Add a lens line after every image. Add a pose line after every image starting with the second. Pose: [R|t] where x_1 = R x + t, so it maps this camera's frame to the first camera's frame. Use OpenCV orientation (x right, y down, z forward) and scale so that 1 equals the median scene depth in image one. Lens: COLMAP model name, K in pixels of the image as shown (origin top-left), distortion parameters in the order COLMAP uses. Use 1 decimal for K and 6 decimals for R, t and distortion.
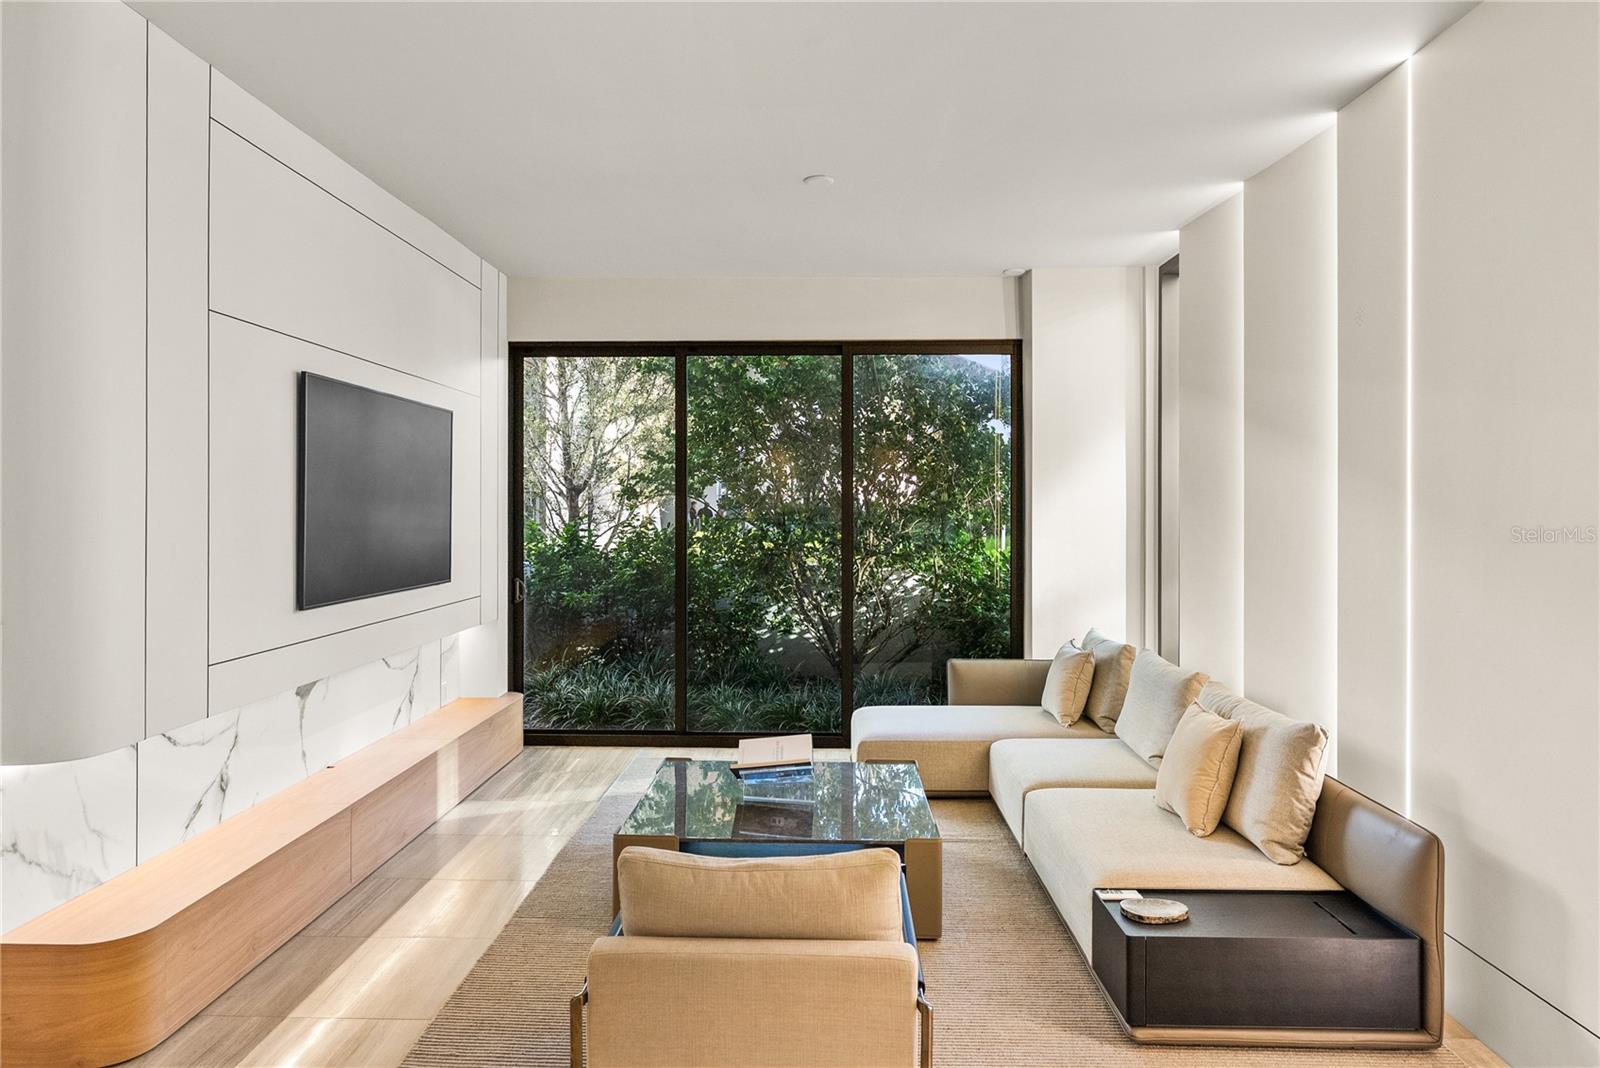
lens RADIAL K [[1041.1, 0, 796.6], [0, 1041.1, 523.7], [0, 0, 1]] dist [-0.006814, 0.000001]
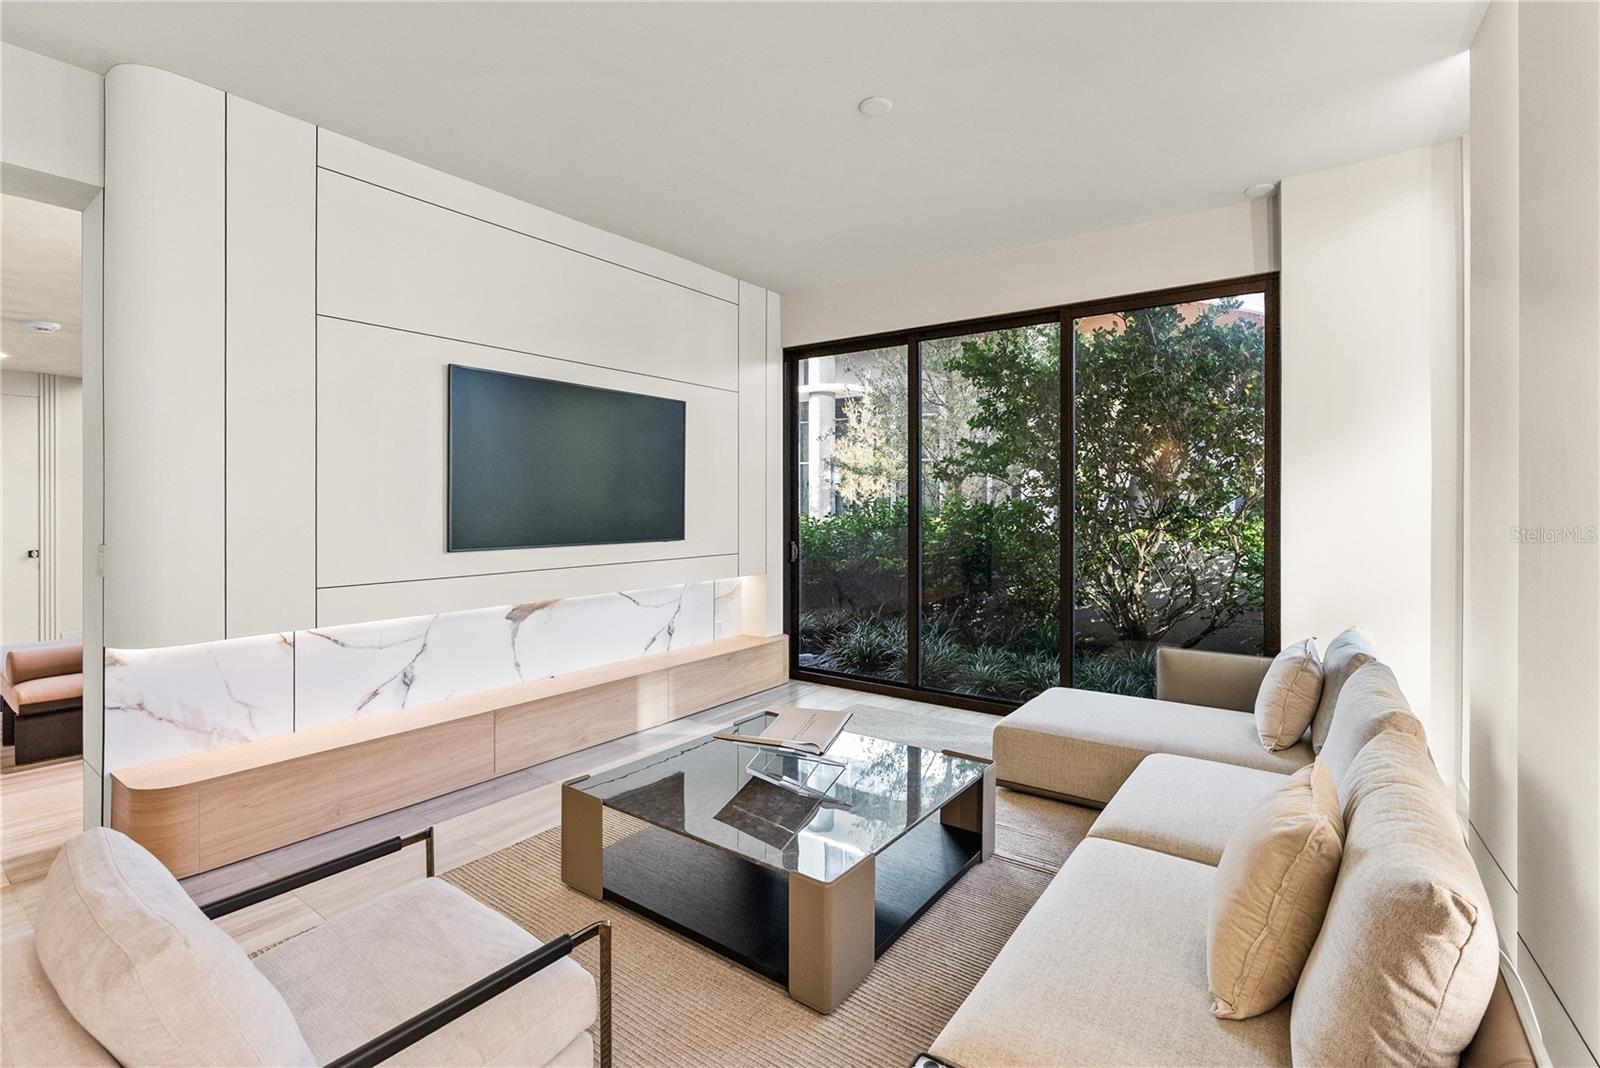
lens RADIAL K [[733.1, 0, 801.2], [0, 733.1, 512.4], [0, 0, 1]] dist [-0.014061, 0.006135]
pose [[0.823053, 0.007011, -0.567921, 0.385295], [-0.008712, 0.999962, -0.000280, 0.031206], [0.567898, 0.005178, 0.823083, 0.503602]]
